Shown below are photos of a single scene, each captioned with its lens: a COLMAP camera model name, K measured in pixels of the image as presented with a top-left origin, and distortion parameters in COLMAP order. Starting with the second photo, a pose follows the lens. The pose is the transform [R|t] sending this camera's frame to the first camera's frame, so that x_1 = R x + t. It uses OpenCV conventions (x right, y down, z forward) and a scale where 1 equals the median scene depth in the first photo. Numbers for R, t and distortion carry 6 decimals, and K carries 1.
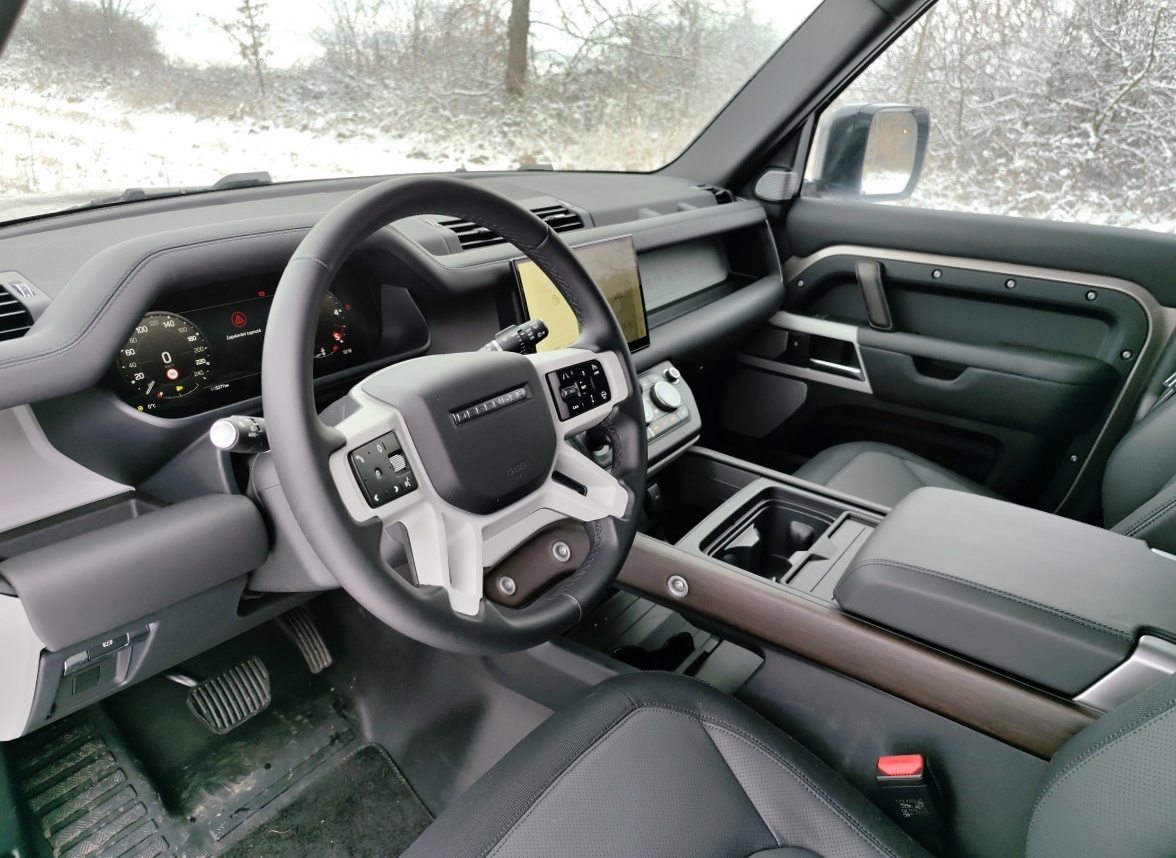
lens RADIAL K [[825.5, 0, 587.8], [0, 825.5, 427.5], [0, 0, 1]] dist [0.025181, -0.018077]
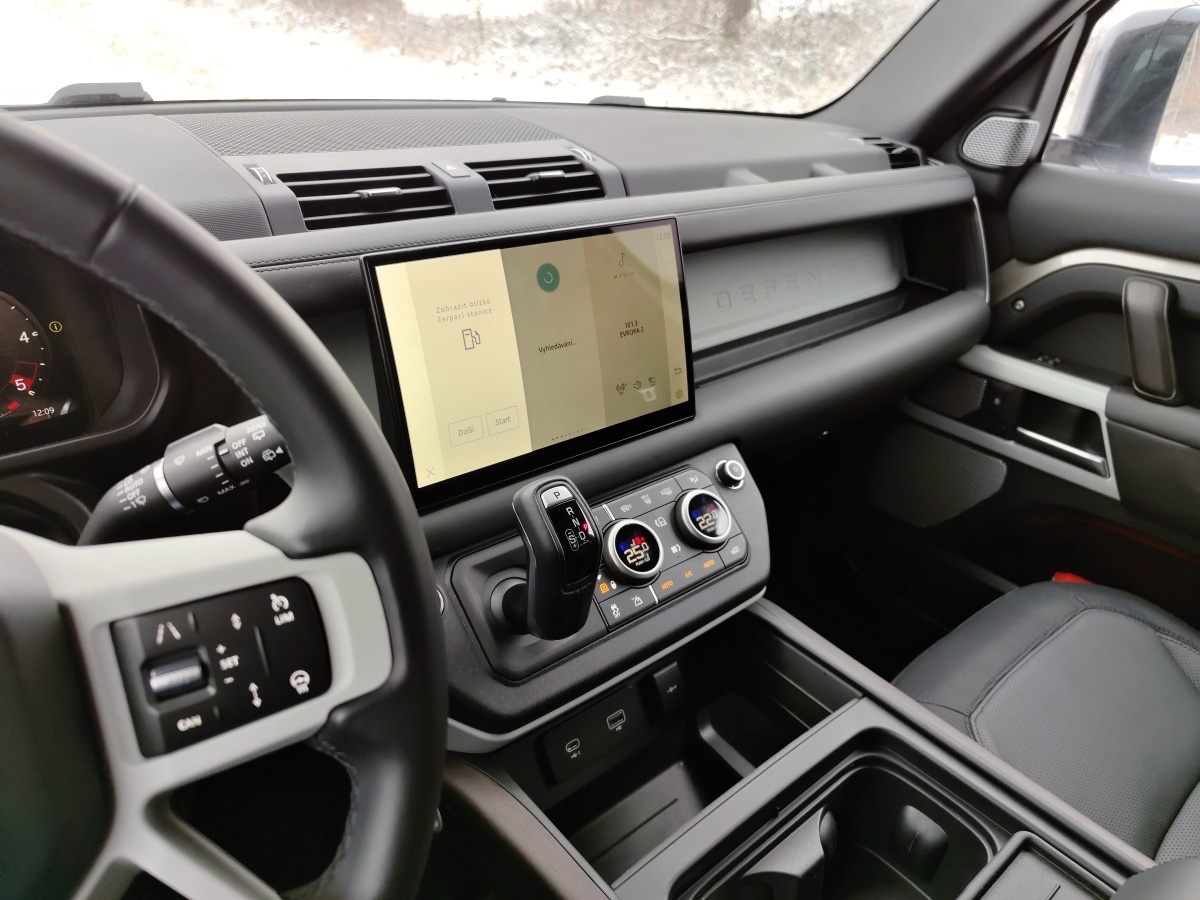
lens RADIAL K [[815.4, 0, 602.0], [0, 815.4, 453.9], [0, 0, 1]] dist [0.012248, -0.001587]
pose [[0.969127, 0.120604, -0.215051, 0.100130], [-0.103645, 0.990669, 0.088507, -0.086440], [0.223718, -0.063486, 0.972584, 0.329066]]
